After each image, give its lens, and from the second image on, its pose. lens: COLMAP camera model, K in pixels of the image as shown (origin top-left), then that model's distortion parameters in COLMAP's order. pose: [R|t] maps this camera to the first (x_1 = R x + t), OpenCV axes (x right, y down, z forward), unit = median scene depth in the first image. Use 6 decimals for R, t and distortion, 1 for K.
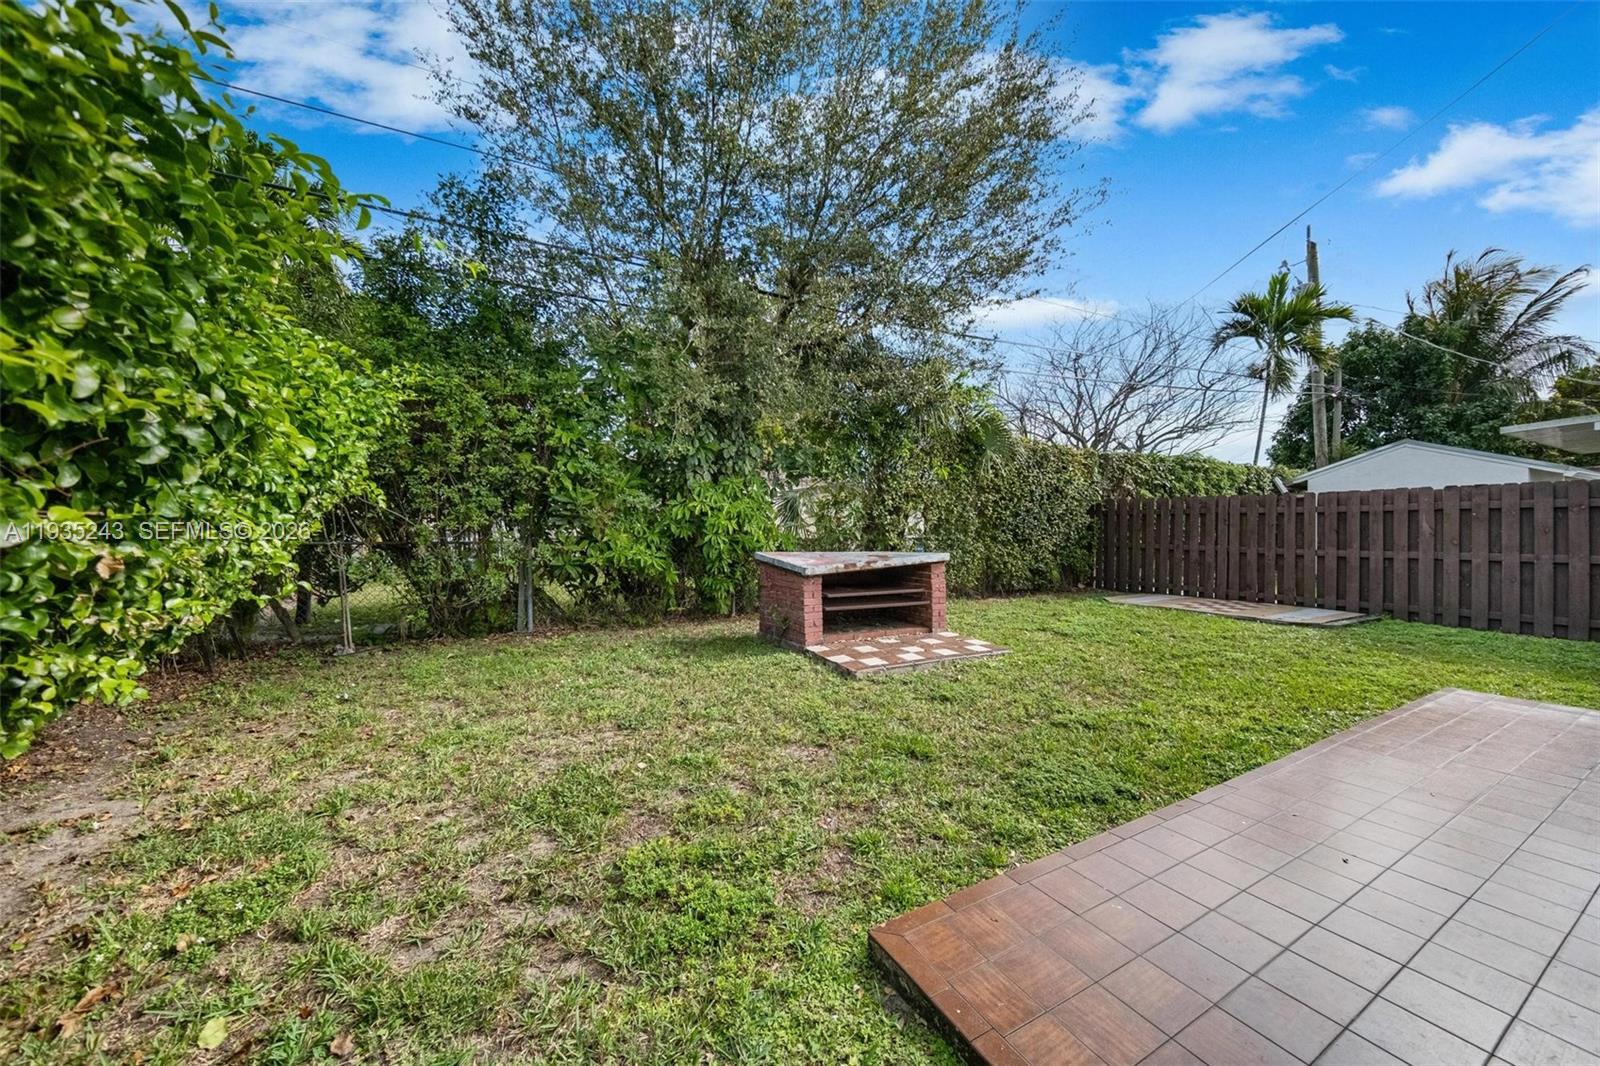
lens RADIAL K [[536.1, 0, 800.0], [0, 536.1, 533.0], [0, 0, 1]] dist [0.060824, -0.000063]
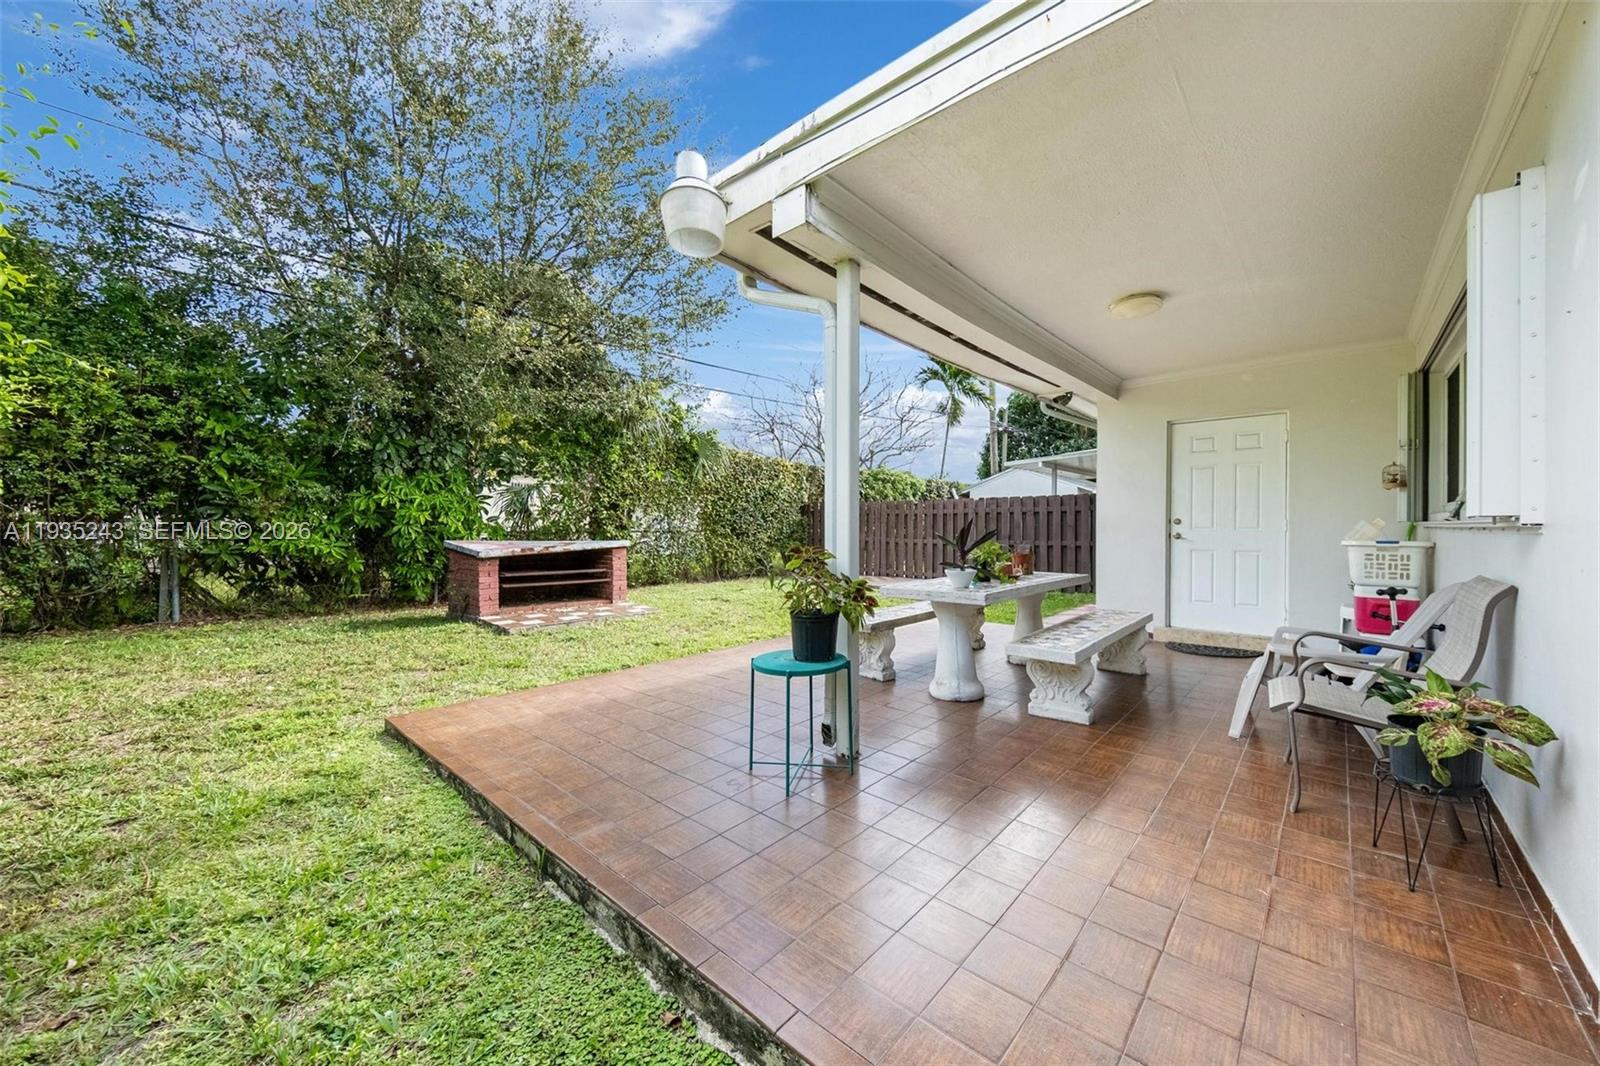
lens RADIAL K [[567.5, 0, 829.4], [0, 567.5, 528.9], [0, 0, 1]] dist [0.000316, -0.000250]
pose [[0.931538, 0.002737, 0.363633, 0.234967], [0.000517, 0.999961, -0.008852, 0.022629], [-0.363643, 0.008434, 0.931500, -0.391161]]
